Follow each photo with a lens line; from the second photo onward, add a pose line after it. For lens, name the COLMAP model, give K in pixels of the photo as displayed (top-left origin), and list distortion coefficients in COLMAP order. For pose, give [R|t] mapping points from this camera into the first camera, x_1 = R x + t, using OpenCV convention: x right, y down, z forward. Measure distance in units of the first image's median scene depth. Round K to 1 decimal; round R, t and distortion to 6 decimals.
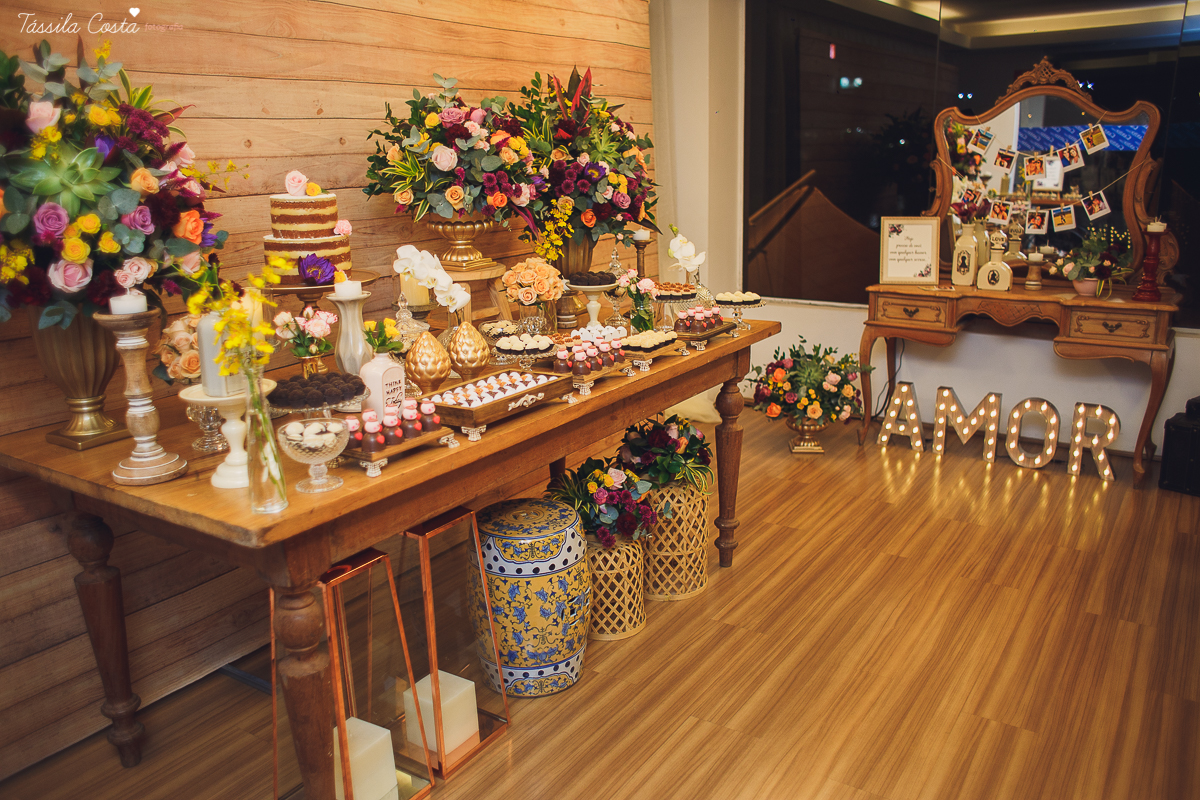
lens RADIAL K [[955.3, 0, 596.9], [0, 955.3, 402.5], [0, 0, 1]] dist [-0.103411, 0.131987]
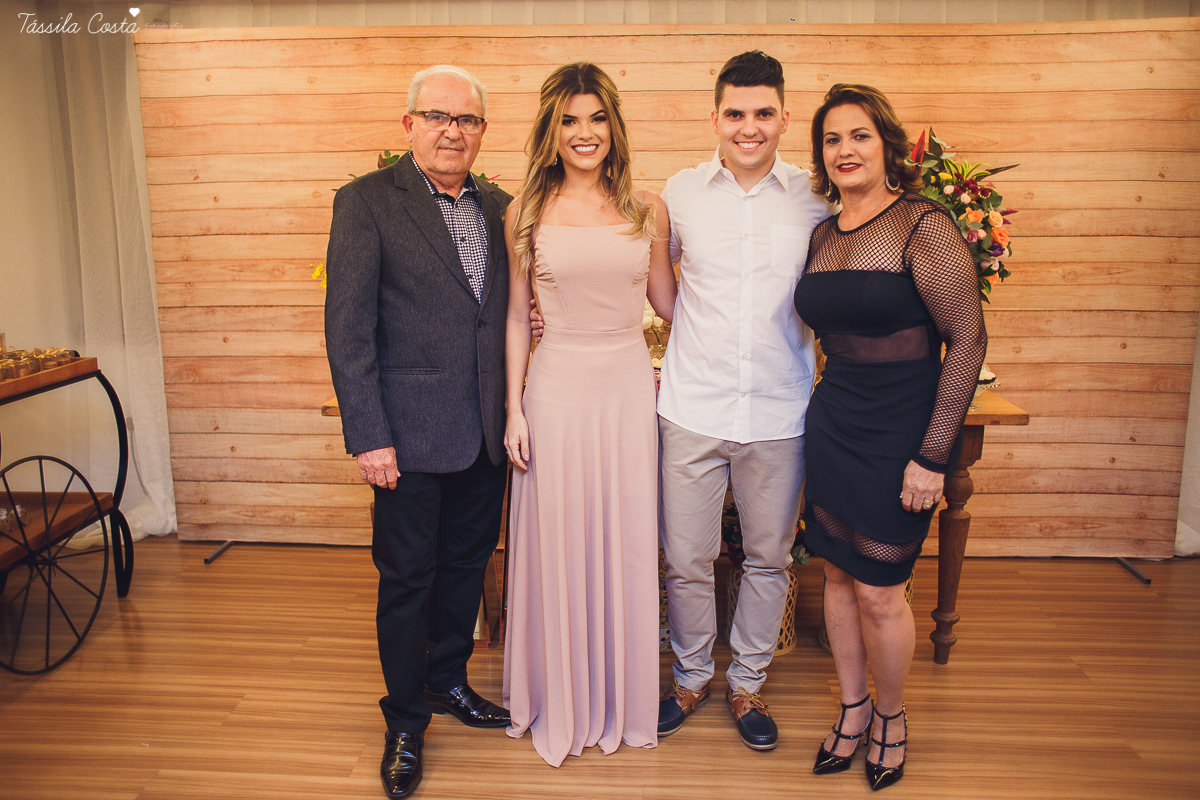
lens RADIAL K [[955.3, 0, 596.9], [0, 955.3, 402.5], [0, 0, 1]] dist [-0.103411, 0.131987]
pose [[0.501053, 0.199889, -0.842016, 0.538096], [-0.231902, 0.968389, 0.091892, -0.061664], [0.833767, 0.149222, 0.531569, 0.157913]]
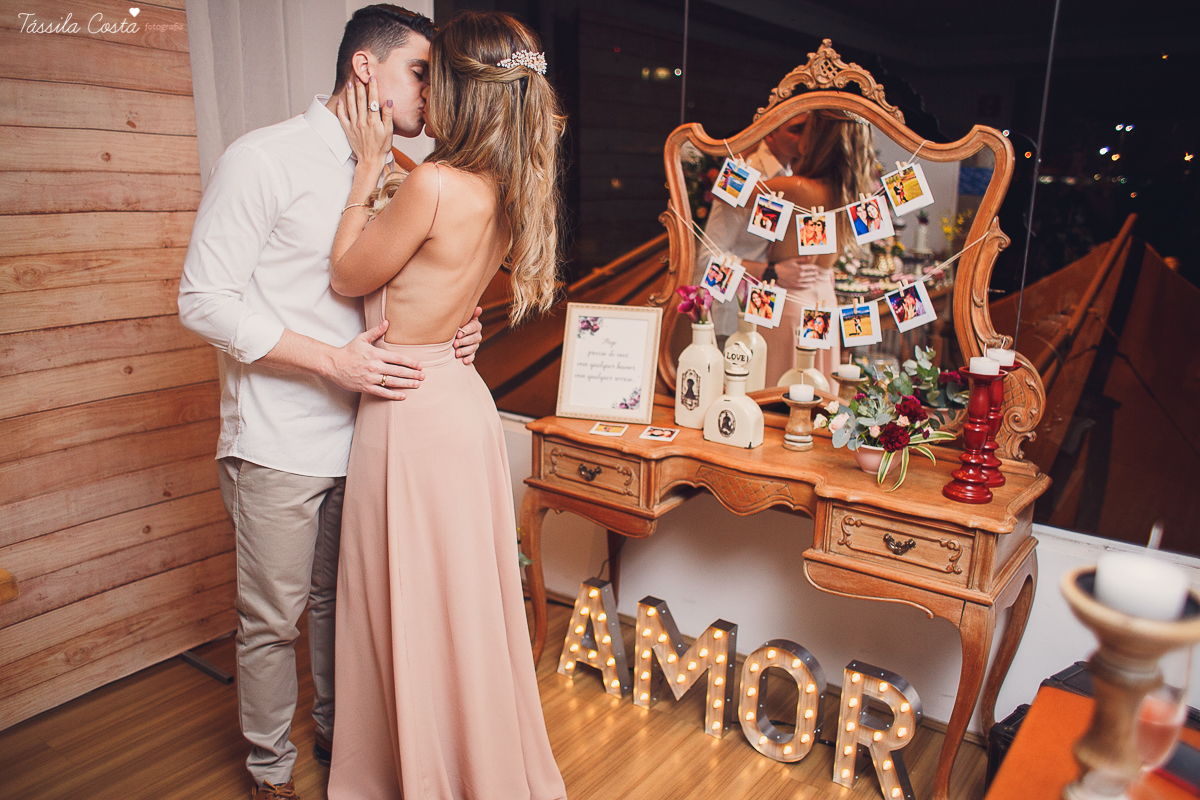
lens RADIAL K [[962.7, 0, 596.9], [0, 962.7, 403.0], [0, 0, 1]] dist [-0.101876, 0.128256]
pose [[0.998468, 0.051519, -0.020165, 0.353250], [-0.051917, 0.998456, -0.019760, -0.129253], [0.019116, 0.020777, 0.999601, 0.418882]]
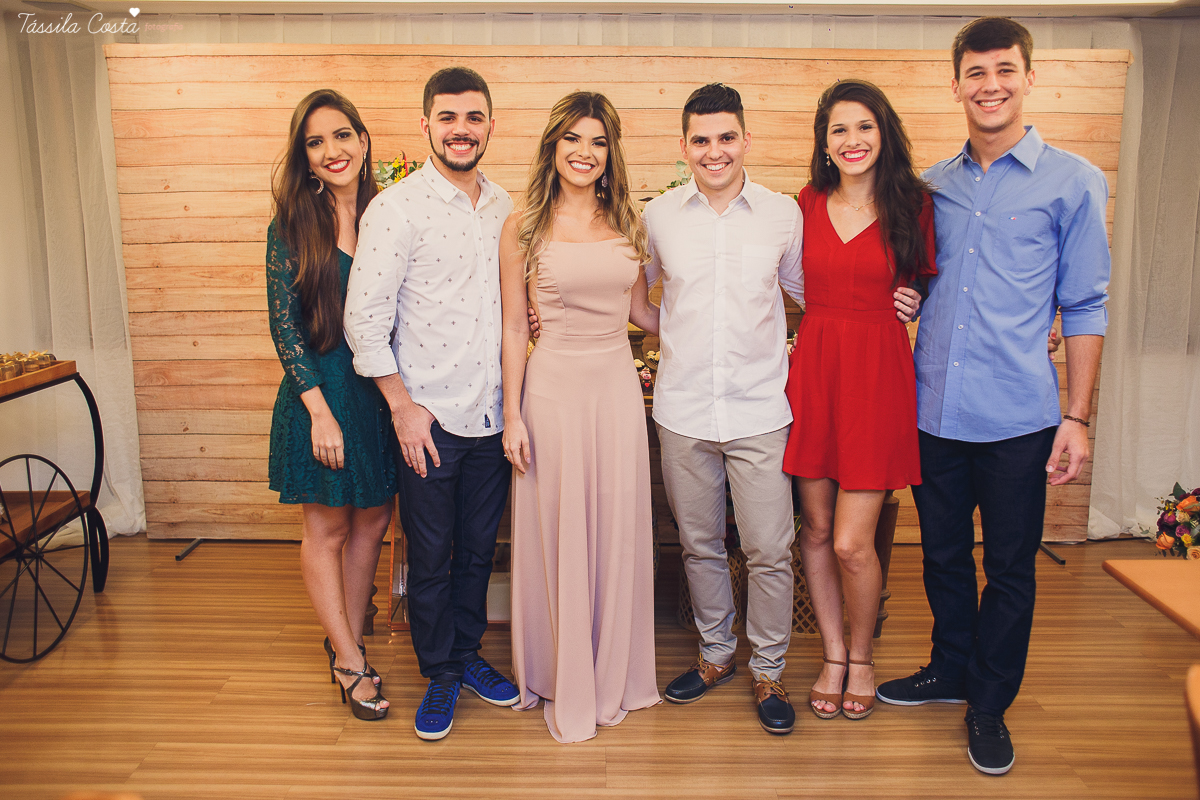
lens RADIAL K [[980.4, 0, 596.7], [0, 980.4, 402.2], [0, 0, 1]] dist [-0.104087, 0.134126]
pose [[0.549116, 0.191358, -0.813544, 0.598071], [-0.230130, 0.970424, 0.072929, -0.059367], [0.803437, 0.147174, 0.576913, 0.106725]]
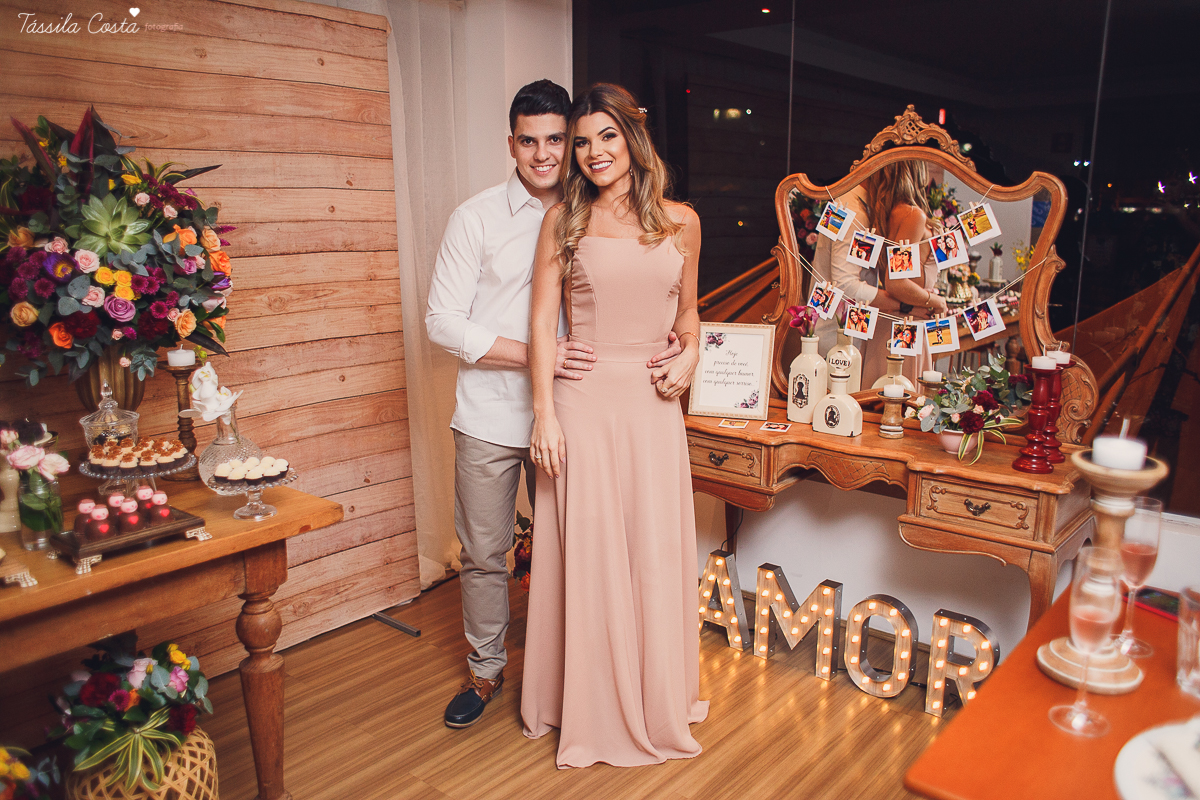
lens RADIAL K [[955.3, 0, 596.9], [0, 955.3, 402.5], [0, 0, 1]] dist [-0.103411, 0.131987]
pose [[0.994036, 0.045375, -0.099162, 0.316942], [-0.051102, 0.997122, -0.055999, -0.094939], [0.096335, 0.060733, 0.993494, 0.285917]]
